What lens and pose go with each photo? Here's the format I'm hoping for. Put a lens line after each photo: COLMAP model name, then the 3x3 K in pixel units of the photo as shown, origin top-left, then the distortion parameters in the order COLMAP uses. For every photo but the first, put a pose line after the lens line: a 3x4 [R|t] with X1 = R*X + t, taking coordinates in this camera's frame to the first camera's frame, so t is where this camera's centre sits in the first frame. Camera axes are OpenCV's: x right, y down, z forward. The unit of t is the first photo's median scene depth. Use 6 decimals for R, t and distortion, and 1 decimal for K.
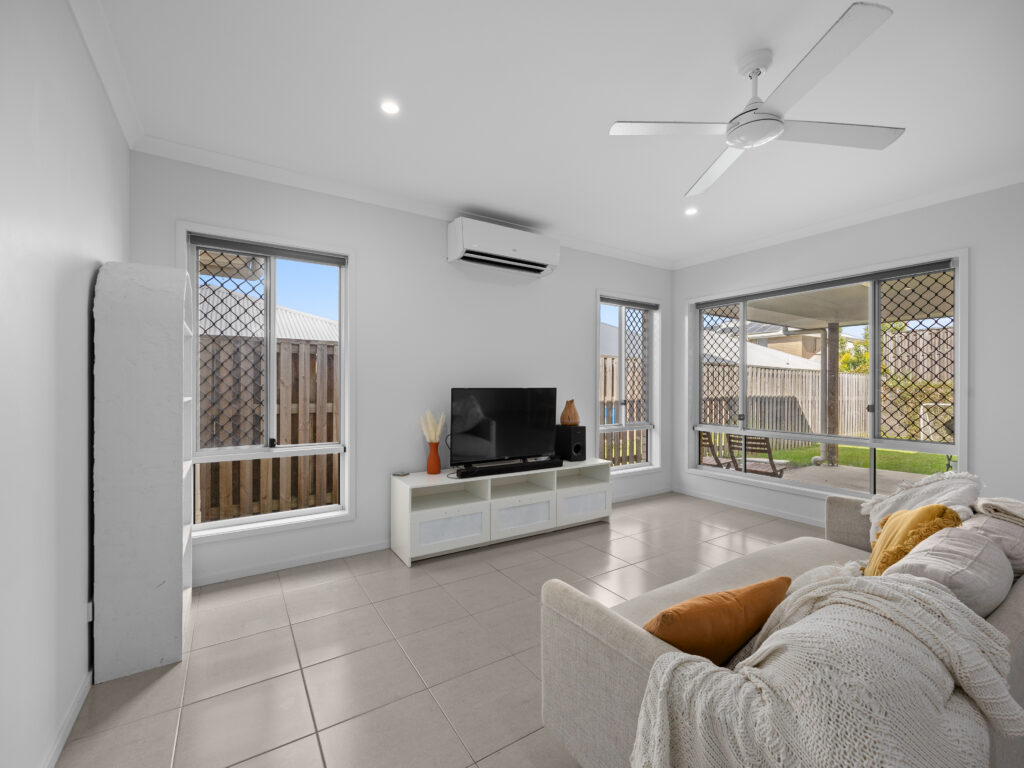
lens RADIAL K [[445.7, 0, 515.3], [0, 445.7, 386.6], [0, 0, 1]] dist [-0.000458, -0.000075]
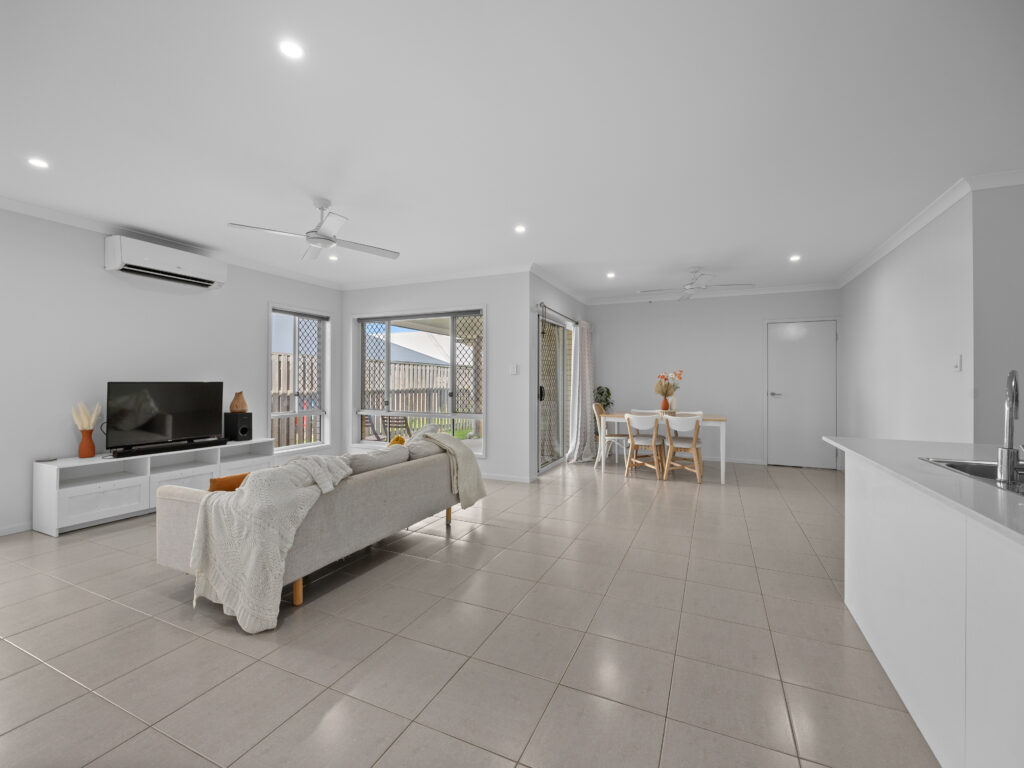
lens RADIAL K [[445.7, 0, 512.0], [0, 445.7, 378.8], [0, 0, 1]] dist [-0.000458, -0.000075]
pose [[0.845754, 0.004019, 0.533557, 0.107992], [-0.000513, 0.999977, -0.006718, 0.001909], [-0.533572, 0.005408, 0.845737, -0.457395]]
